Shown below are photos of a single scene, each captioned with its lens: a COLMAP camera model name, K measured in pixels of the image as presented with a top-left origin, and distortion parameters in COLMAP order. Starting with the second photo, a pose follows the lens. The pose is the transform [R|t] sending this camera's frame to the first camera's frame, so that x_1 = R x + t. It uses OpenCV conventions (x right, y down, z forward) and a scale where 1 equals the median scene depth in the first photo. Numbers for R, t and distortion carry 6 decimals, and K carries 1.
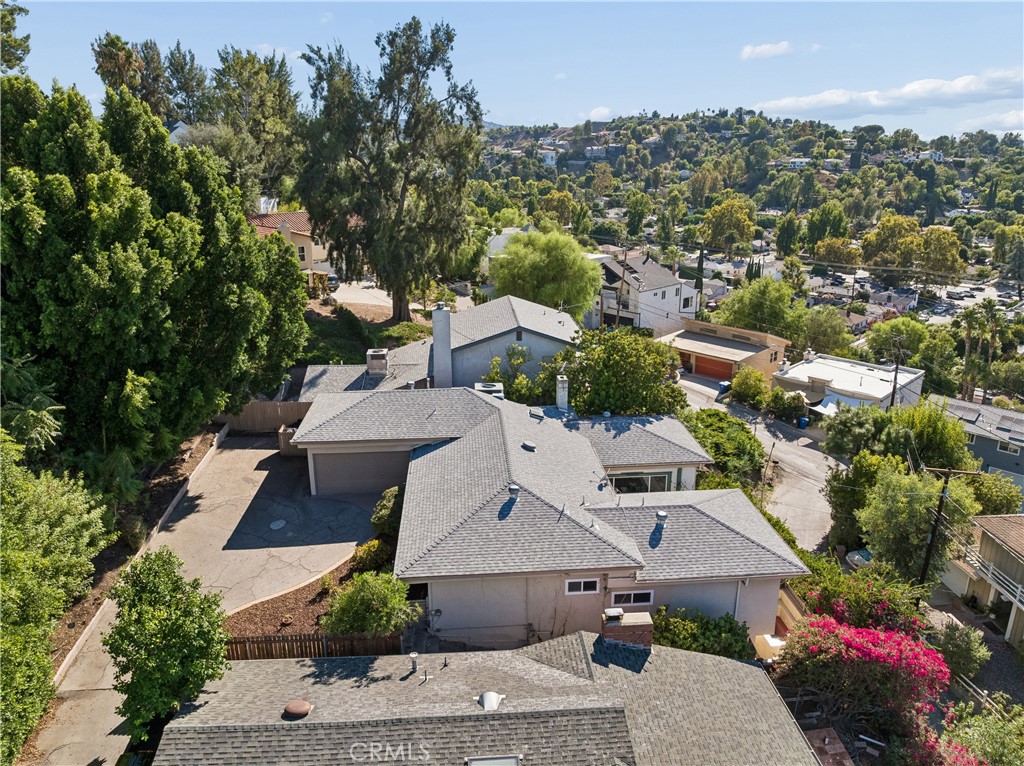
lens RADIAL K [[737.2, 0, 512.0], [0, 737.2, 383.0], [0, 0, 1]] dist [-0.017676, -0.003296]
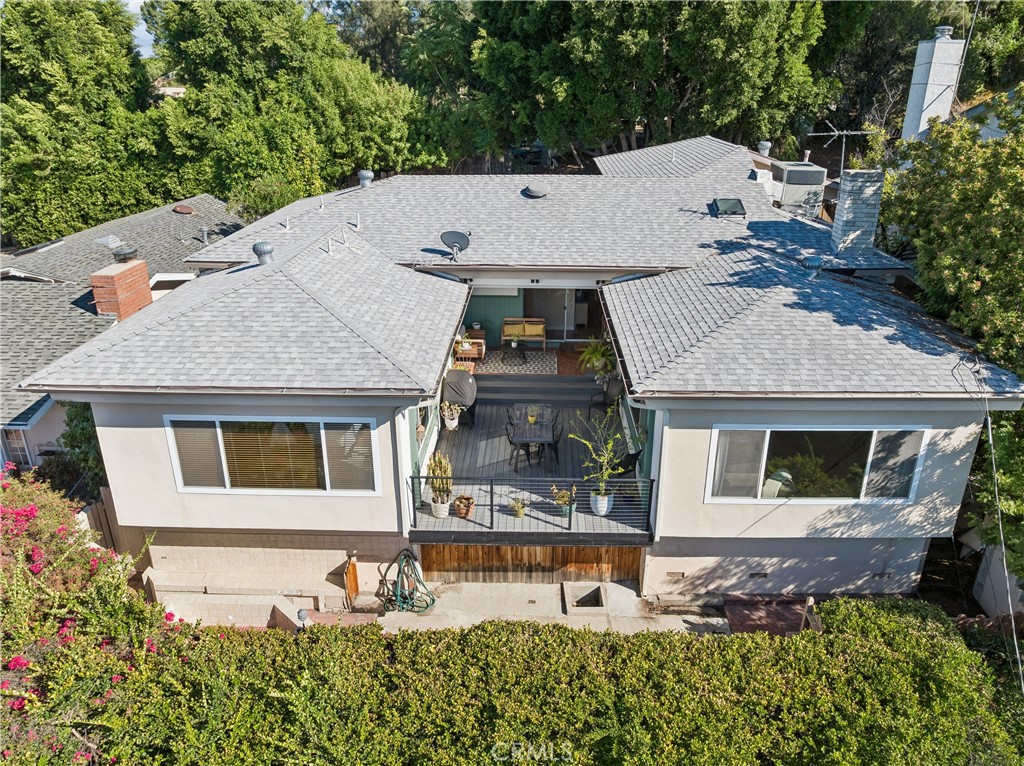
lens RADIAL K [[737.2, 0, 512.0], [0, 737.2, 383.0], [0, 0, 1]] dist [-0.017676, -0.003296]
pose [[-0.116536, 0.385174, -0.915456, 0.571106], [-0.308281, 0.862181, 0.402003, -0.009970], [0.944131, 0.329065, 0.018267, 0.944302]]
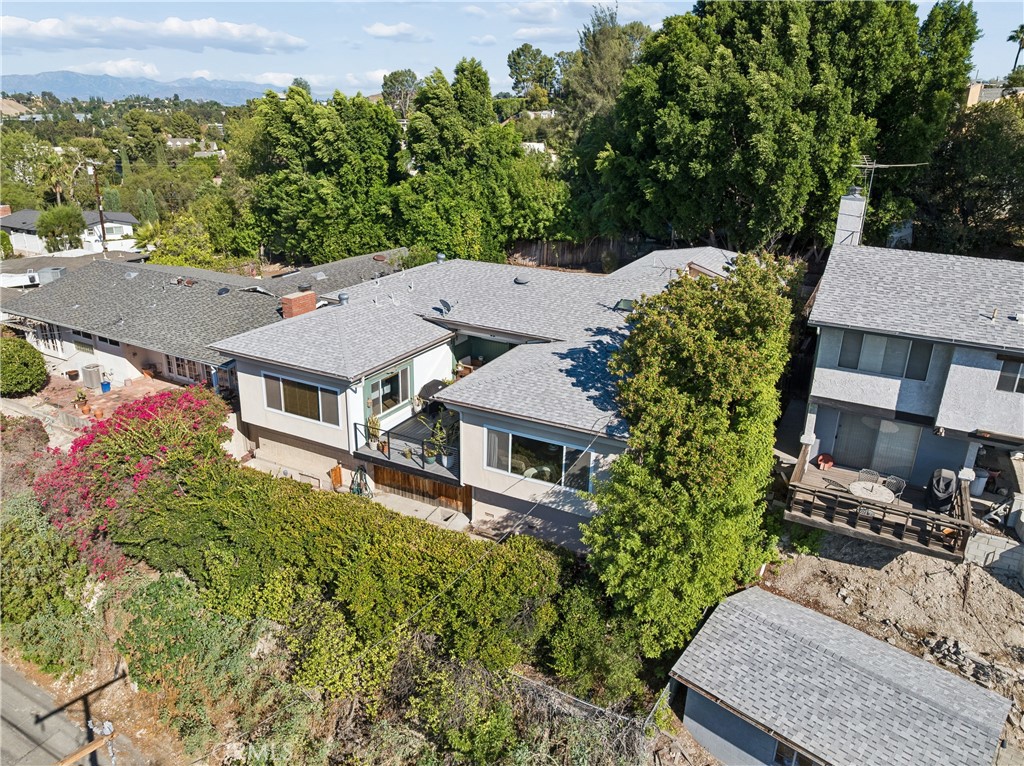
lens RADIAL K [[737.6, 0, 512.0], [0, 737.6, 383.0], [0, 0, 1]] dist [-0.053216, 0.000142]
pose [[-0.530275, 0.285232, -0.798405, 0.739797], [-0.289529, 0.824174, 0.486734, -0.232232], [0.796857, 0.489265, -0.354455, 1.274621]]
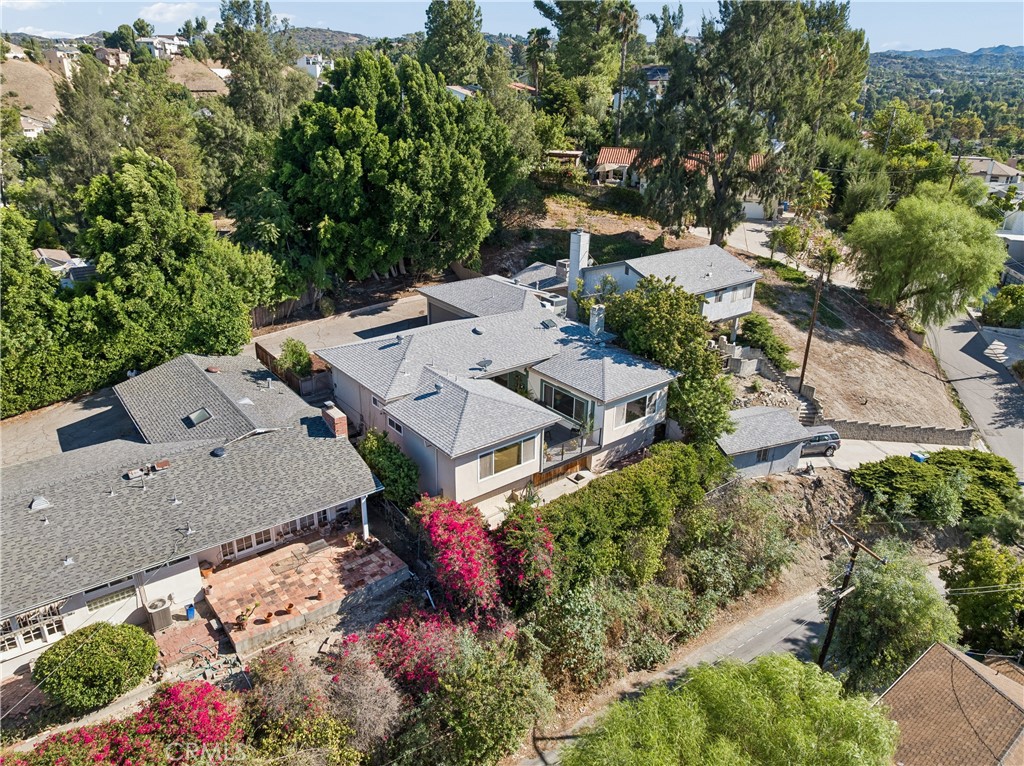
lens RADIAL K [[737.2, 0, 512.0], [0, 737.2, 383.0], [0, 0, 1]] dist [-0.017676, -0.003296]
pose [[0.558454, 0.335836, -0.758514, 1.012294], [-0.274295, 0.937708, 0.213227, -0.115384], [0.782874, 0.088979, 0.615785, 0.218931]]
